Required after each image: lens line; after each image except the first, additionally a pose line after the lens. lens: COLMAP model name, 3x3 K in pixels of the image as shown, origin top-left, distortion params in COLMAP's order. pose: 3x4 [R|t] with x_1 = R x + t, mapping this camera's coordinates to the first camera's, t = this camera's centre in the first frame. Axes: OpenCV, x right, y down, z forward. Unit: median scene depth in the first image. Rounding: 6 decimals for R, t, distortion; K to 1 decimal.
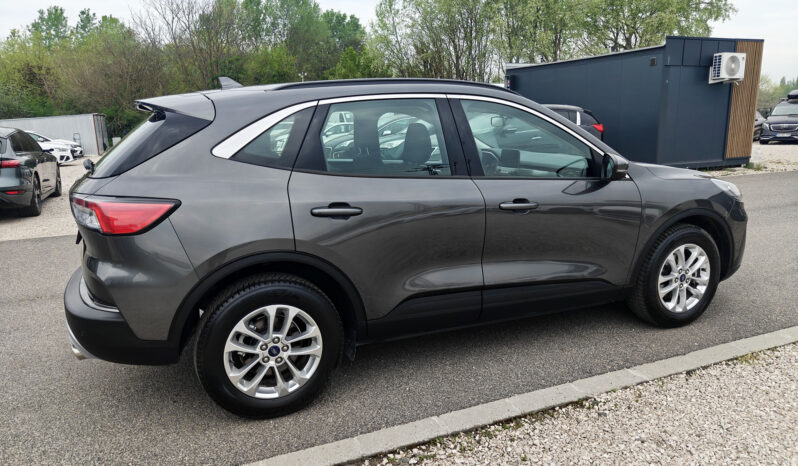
lens RADIAL K [[576.6, 0, 398.2], [0, 576.6, 221.9], [0, 0, 1]] dist [0.009769, 0.001734]
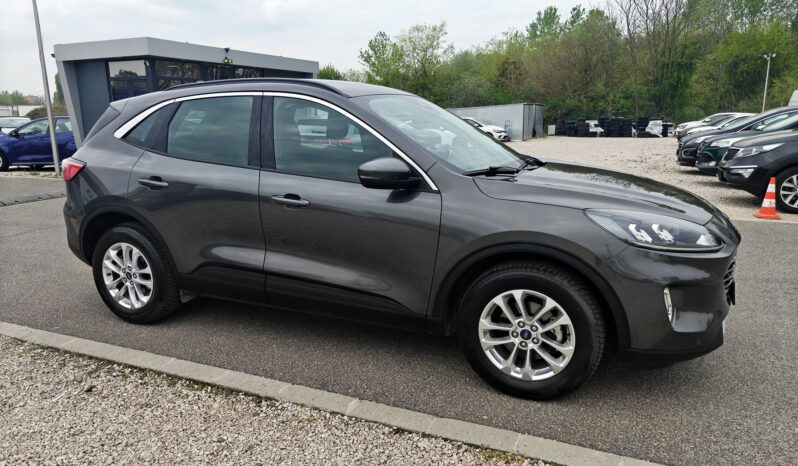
lens RADIAL K [[558.9, 0, 399.0], [0, 558.9, 233.0], [0, 0, 1]] dist [0.008204, 0.000901]
pose [[0.670646, 0.169960, -0.722044, 0.950193], [-0.135502, 0.985088, 0.106021, -0.092812], [0.729296, 0.026736, 0.683675, 0.414774]]
